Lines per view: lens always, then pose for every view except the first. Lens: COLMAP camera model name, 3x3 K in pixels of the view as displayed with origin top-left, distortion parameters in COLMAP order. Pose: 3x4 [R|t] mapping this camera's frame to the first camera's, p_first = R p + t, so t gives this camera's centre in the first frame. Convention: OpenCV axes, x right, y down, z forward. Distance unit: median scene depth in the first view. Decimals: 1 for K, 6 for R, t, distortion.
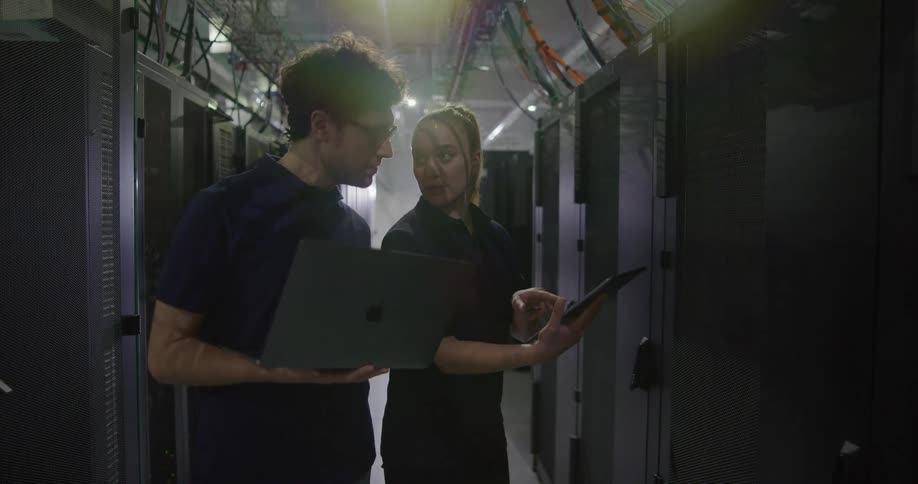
lens RADIAL K [[570.5, 0, 459.0], [0, 570.5, 242.0], [0, 0, 1]] dist [-0.075288, 0.042534]
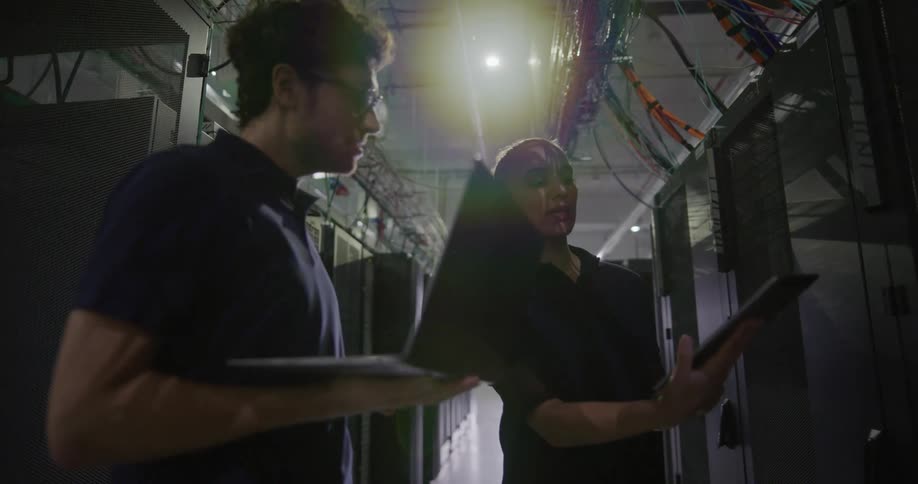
lens RADIAL K [[570.5, 0, 459.0], [0, 570.5, 242.0], [0, 0, 1]] dist [-0.075288, 0.042534]
pose [[0.984418, -0.046027, -0.169716, -0.011849], [0.003710, 0.970359, -0.241641, 0.059937], [0.175807, 0.237246, 0.955409, 0.141197]]
